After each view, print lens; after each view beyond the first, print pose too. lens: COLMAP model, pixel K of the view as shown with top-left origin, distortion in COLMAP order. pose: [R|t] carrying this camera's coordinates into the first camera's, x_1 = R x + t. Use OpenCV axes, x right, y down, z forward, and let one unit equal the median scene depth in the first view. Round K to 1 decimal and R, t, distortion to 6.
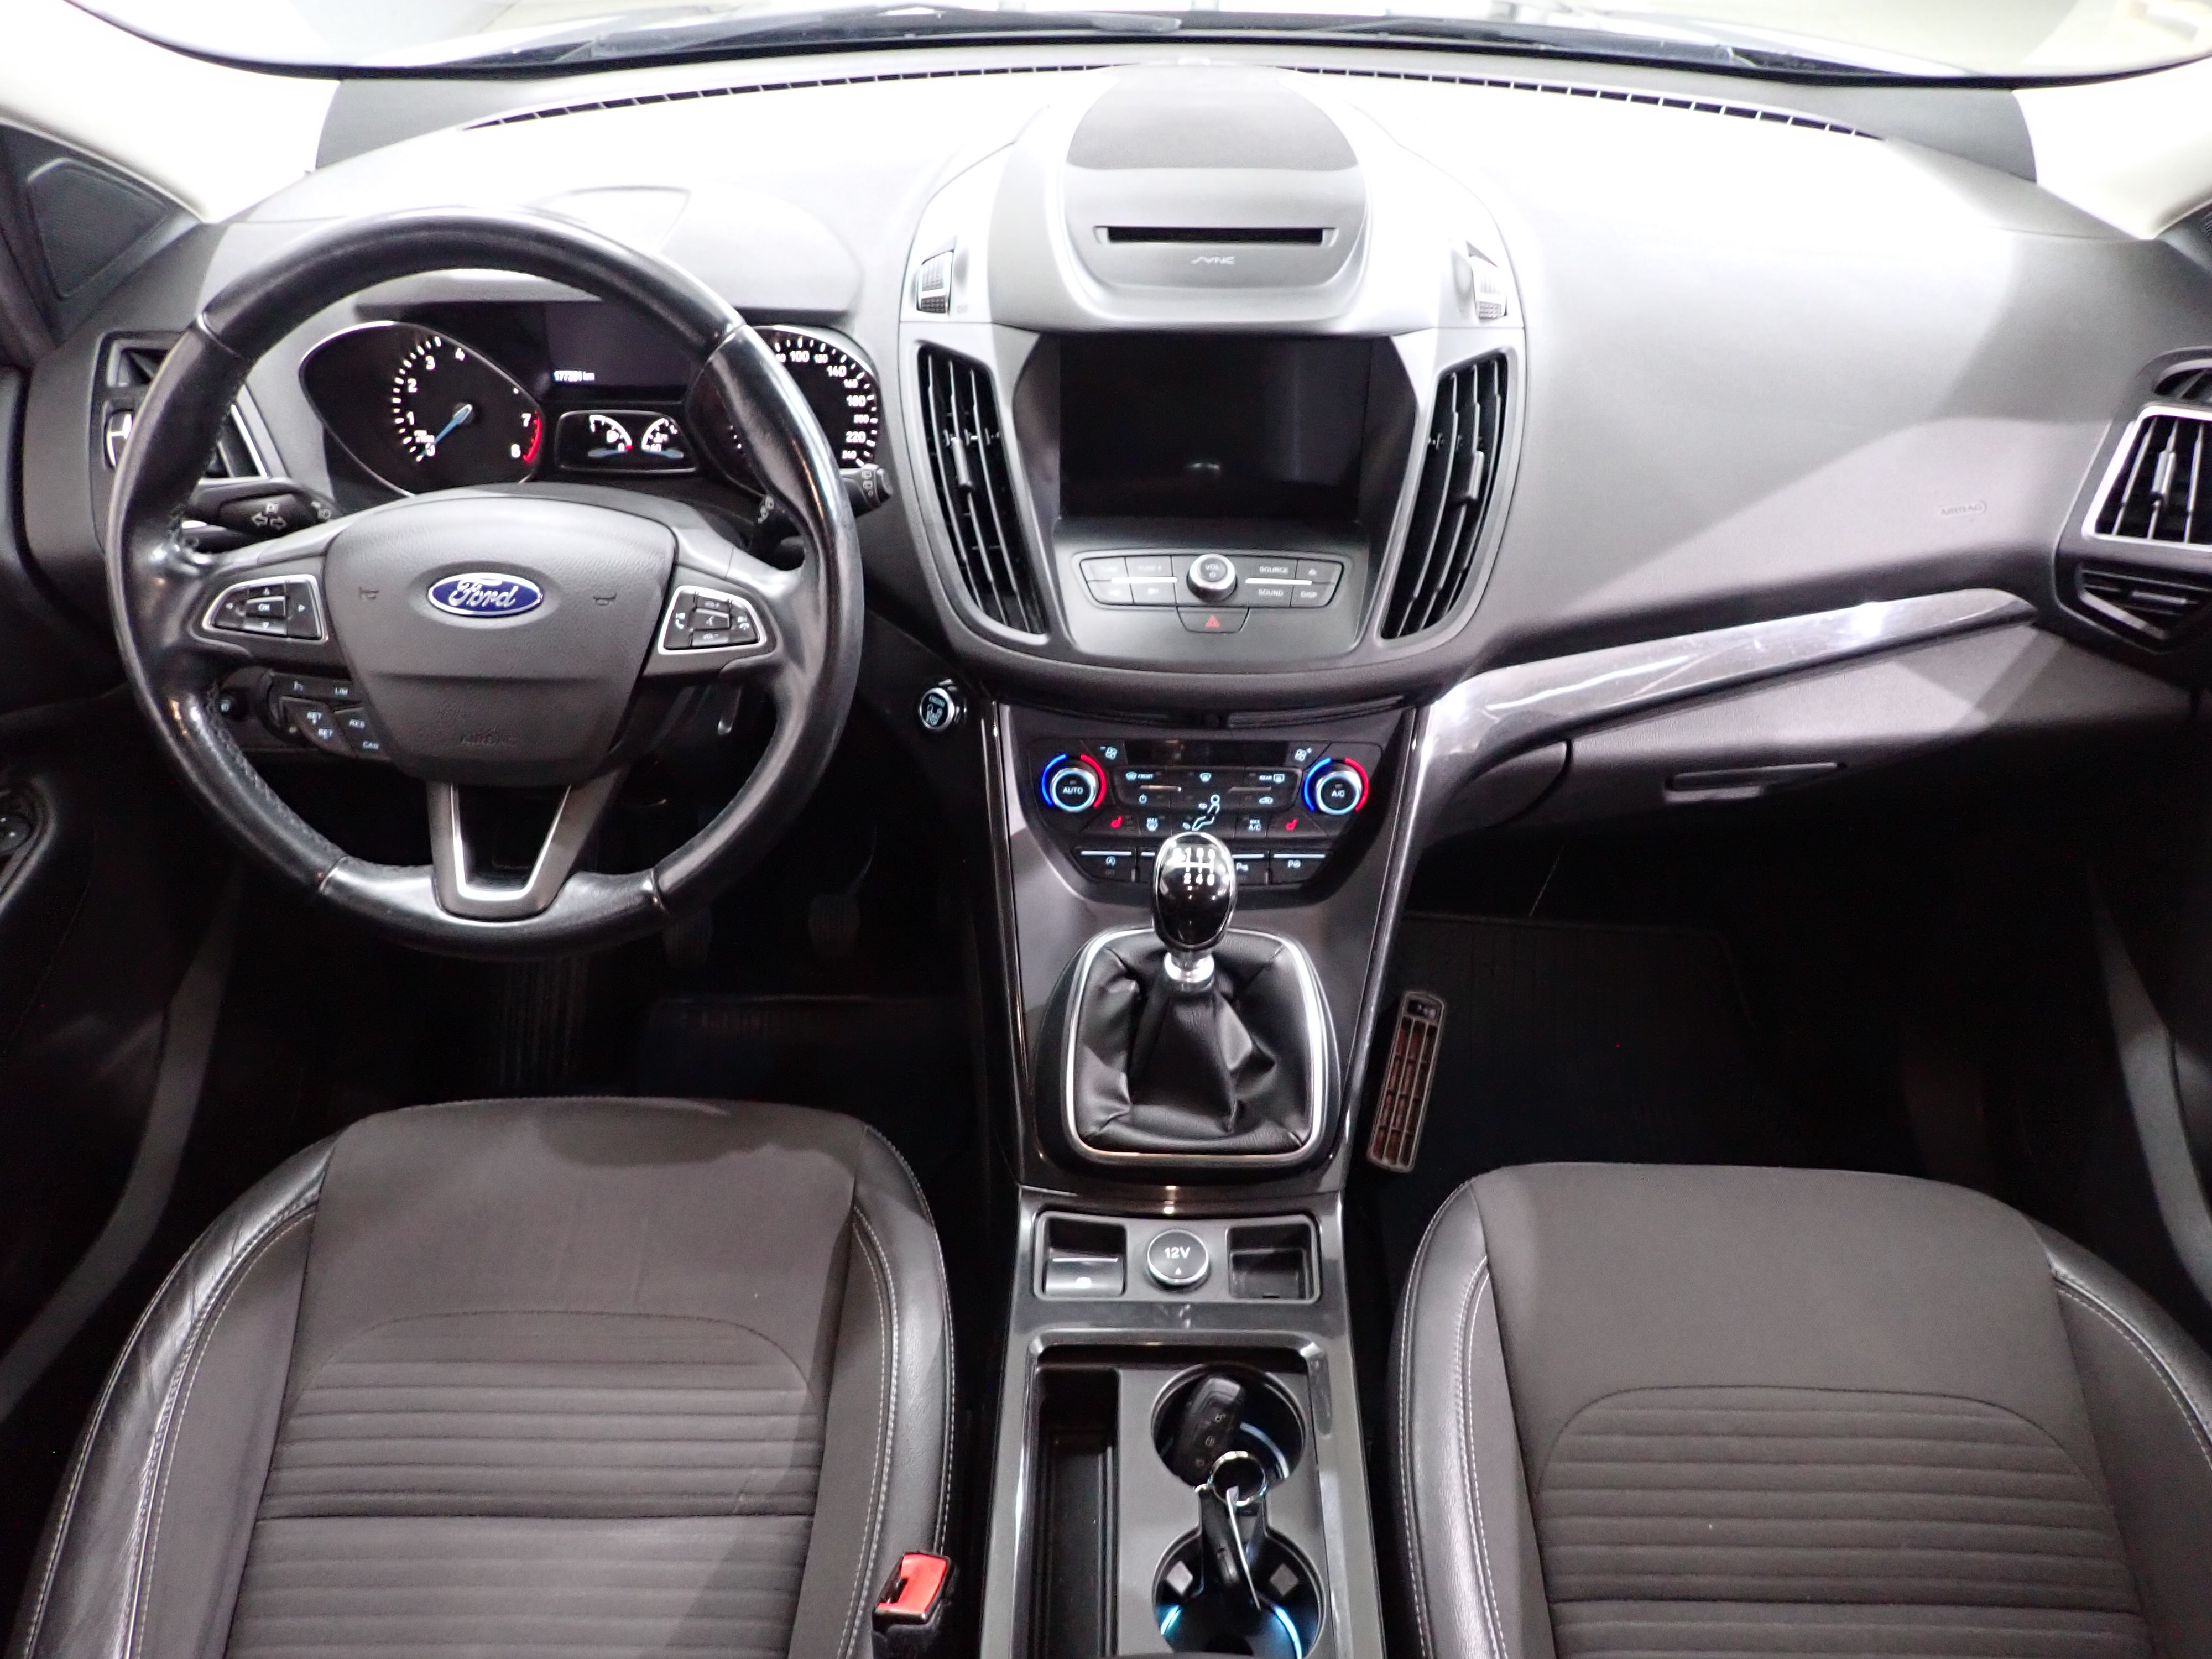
lens RADIAL K [[1624.9, 0, 1108.5], [0, 1624.9, 822.6], [0, 0, 1]] dist [0.001663, -0.023327]
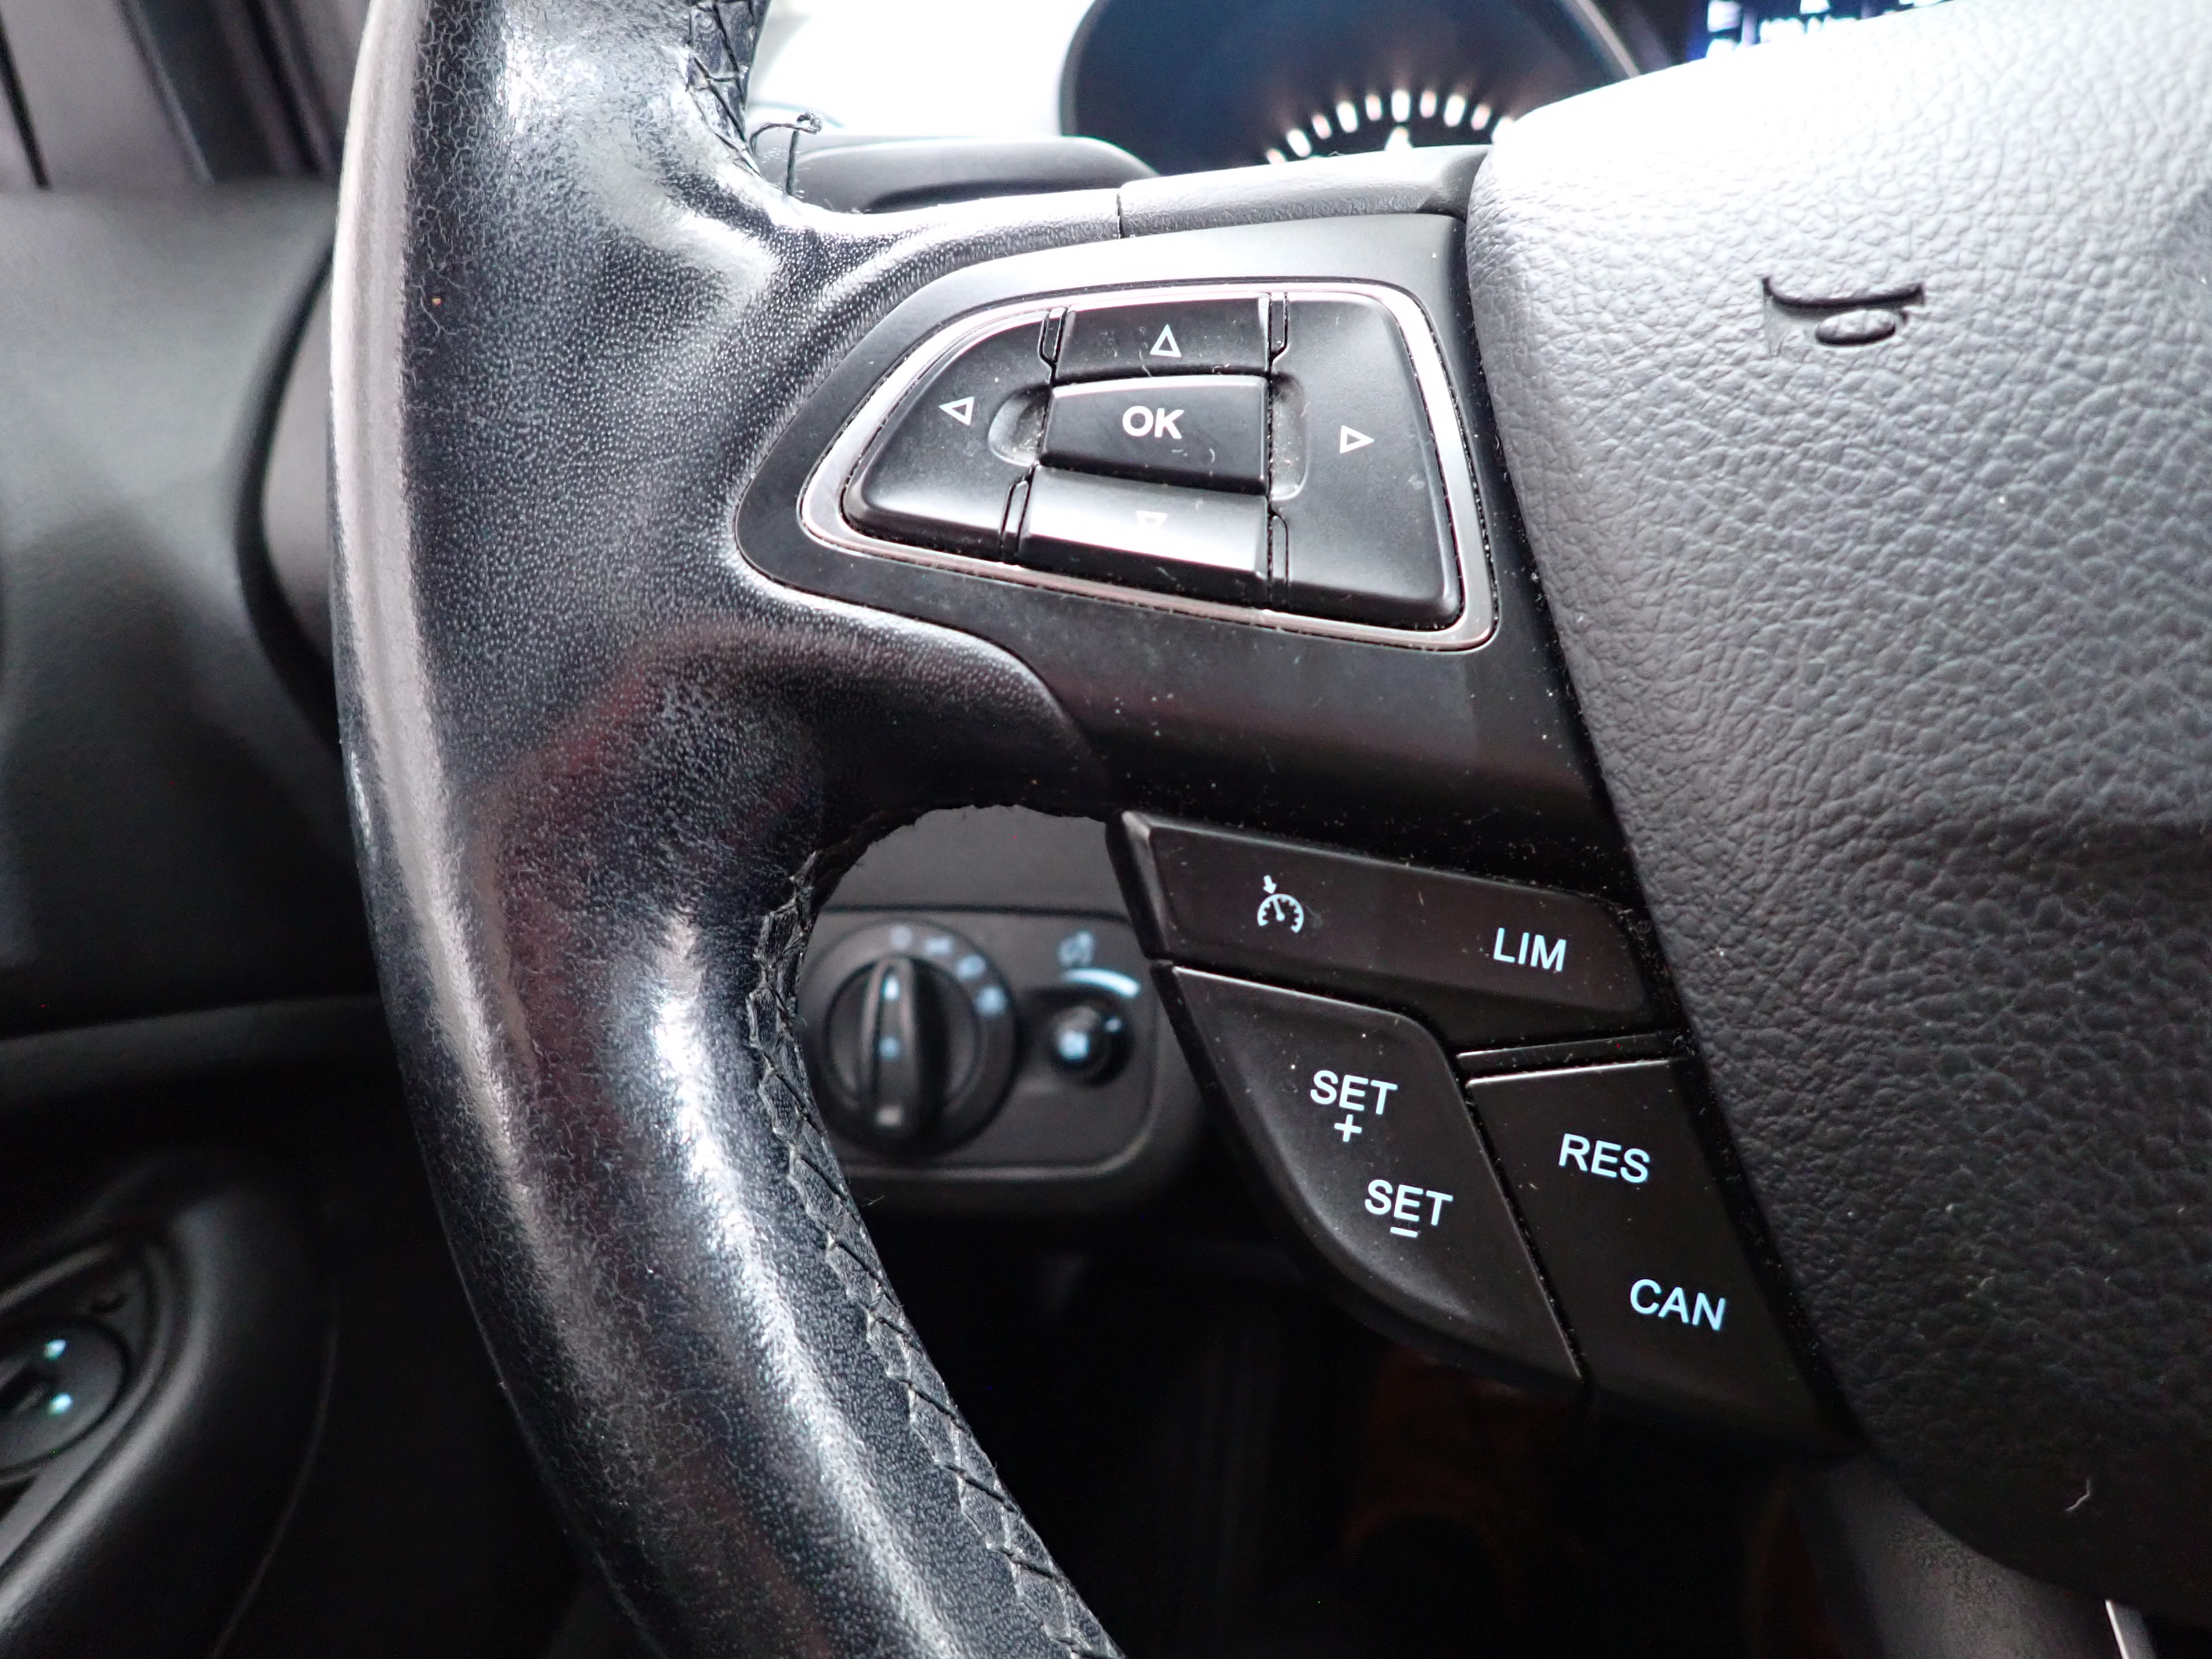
lens RADIAL K [[1624.9, 0, 1101.6], [0, 1624.9, 842.7], [0, 0, 1]] dist [0.001663, -0.023327]
pose [[0.973992, 0.023670, -0.225341, -0.417758], [-0.074296, 0.972906, -0.218938, -0.046213], [0.214054, 0.229986, 0.949362, 0.730308]]
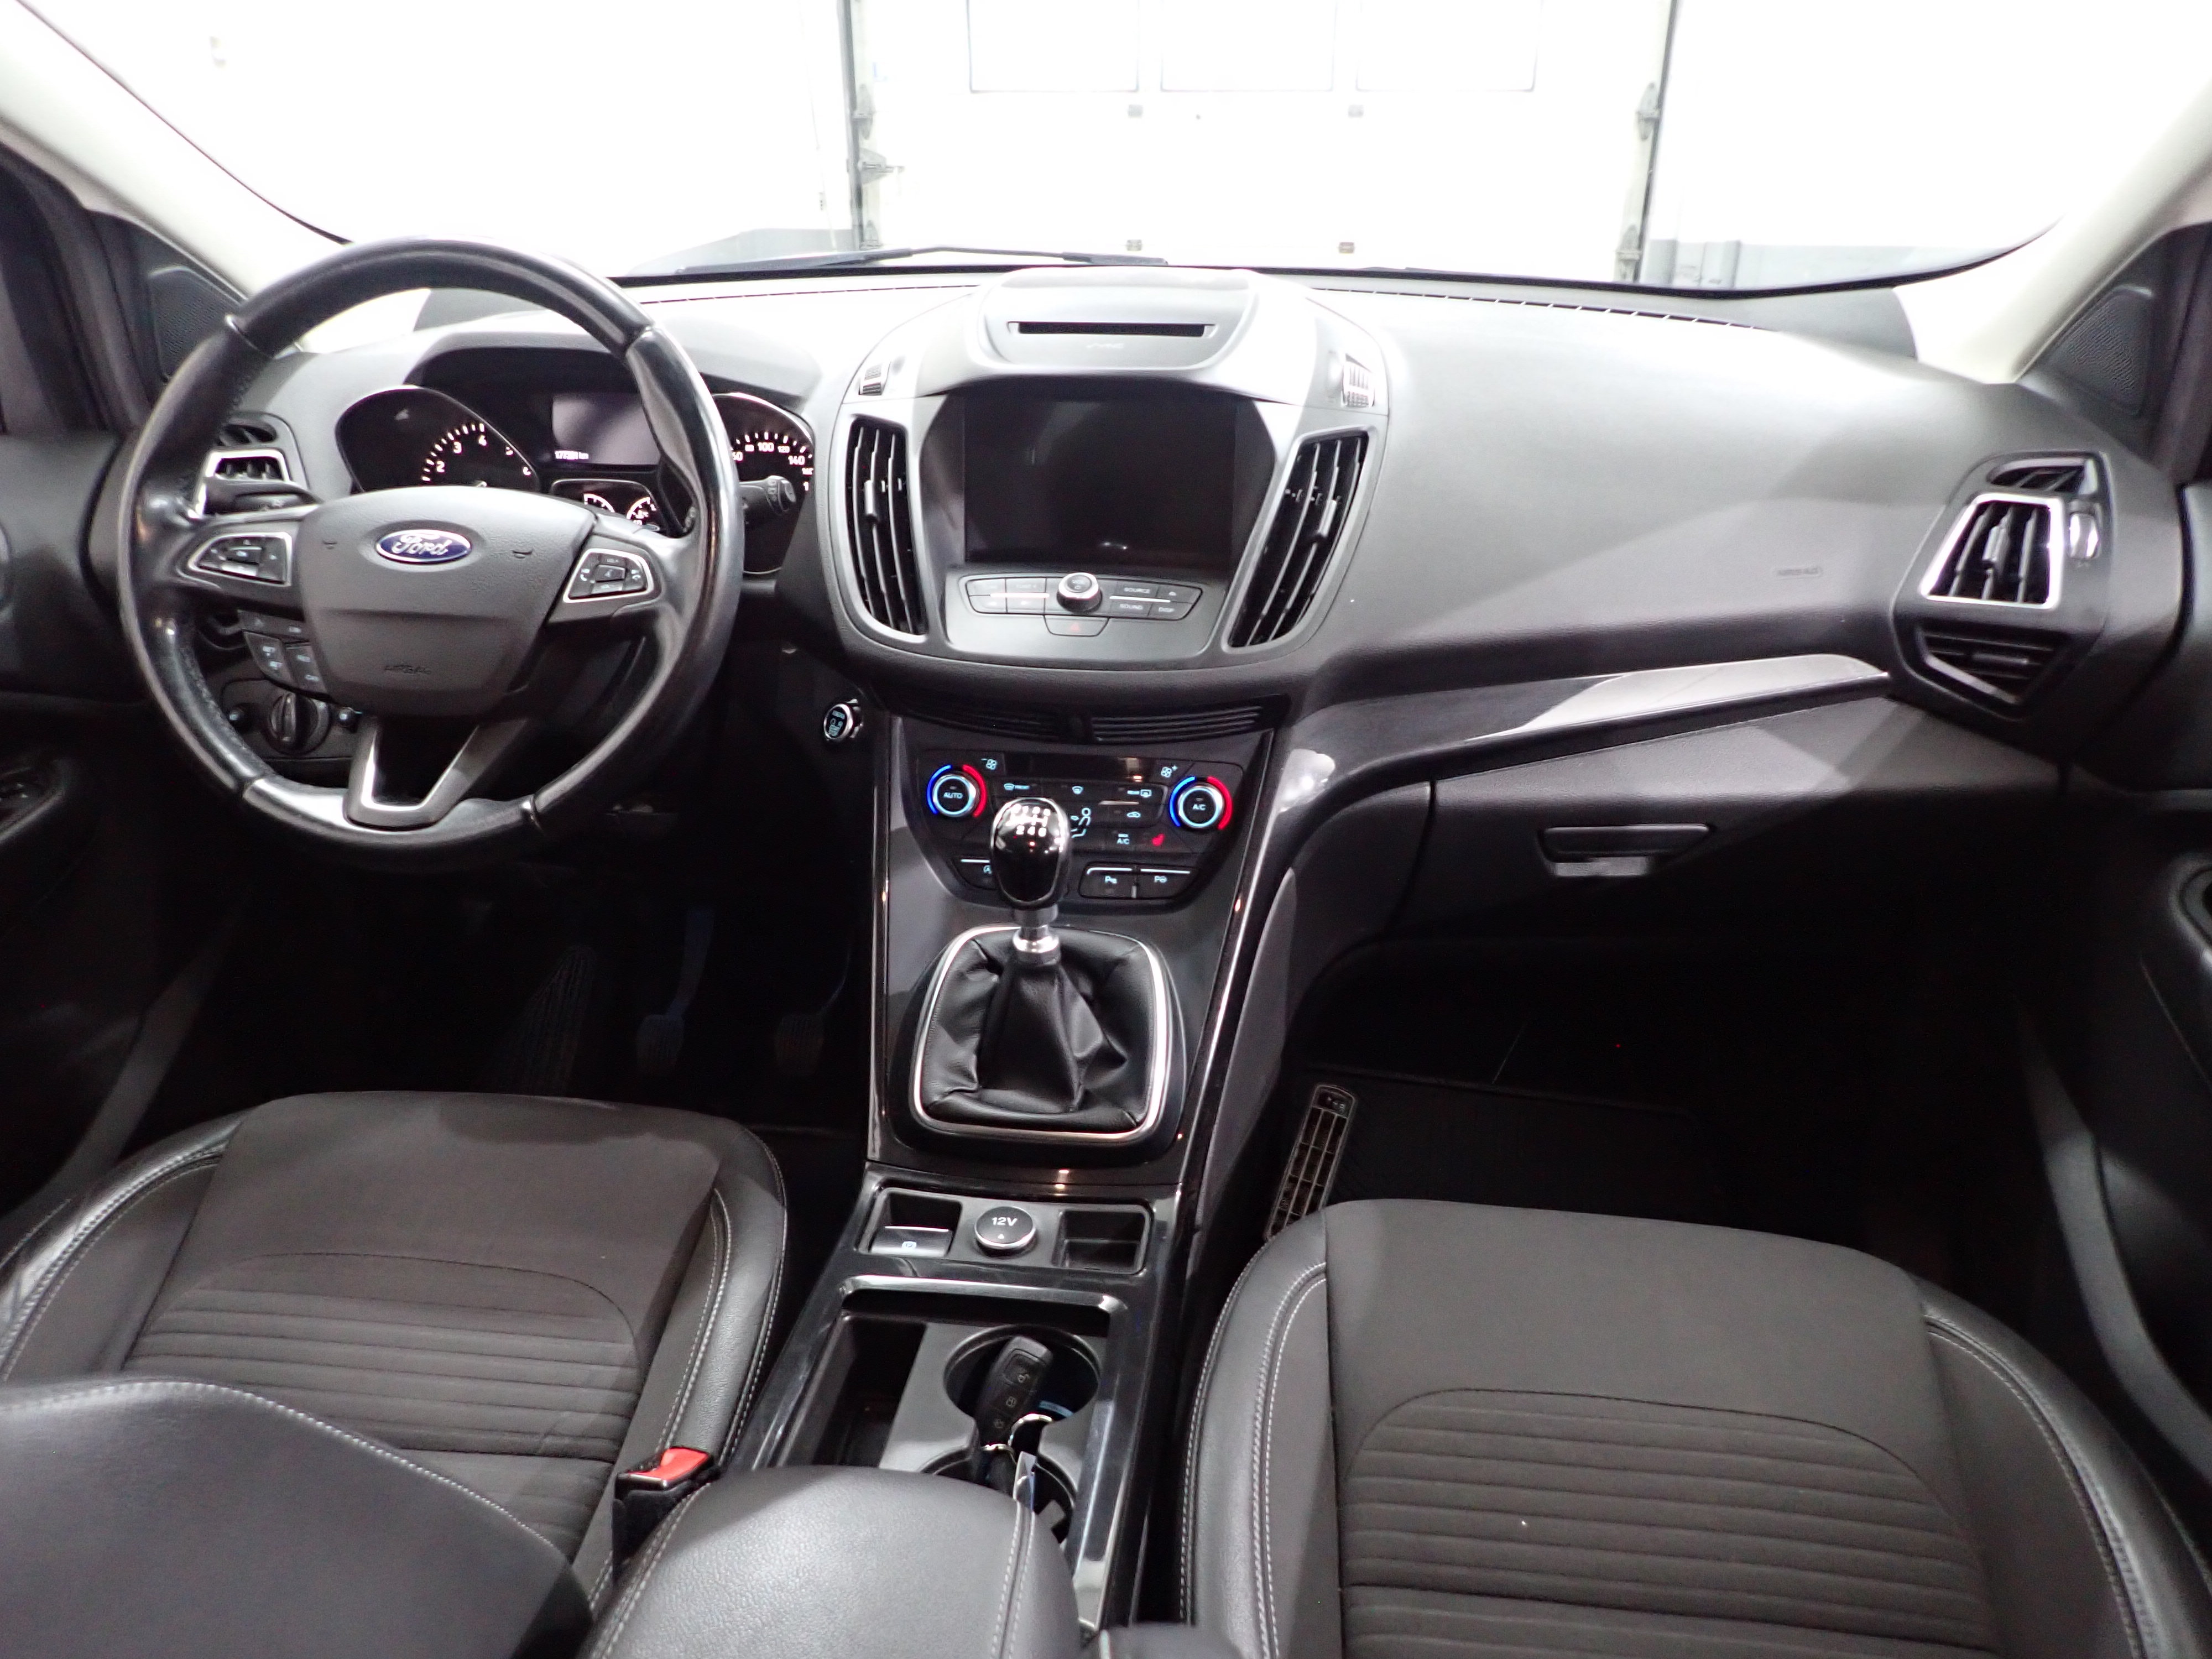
lens RADIAL K [[1624.9, 0, 1116.9], [0, 1624.9, 829.0], [0, 0, 1]] dist [0.001663, -0.023327]
pose [[0.995043, 0.038212, -0.091813, 0.190017], [-0.059417, 0.968767, -0.240749, 0.260290], [0.079746, 0.245011, 0.966235, -0.025795]]
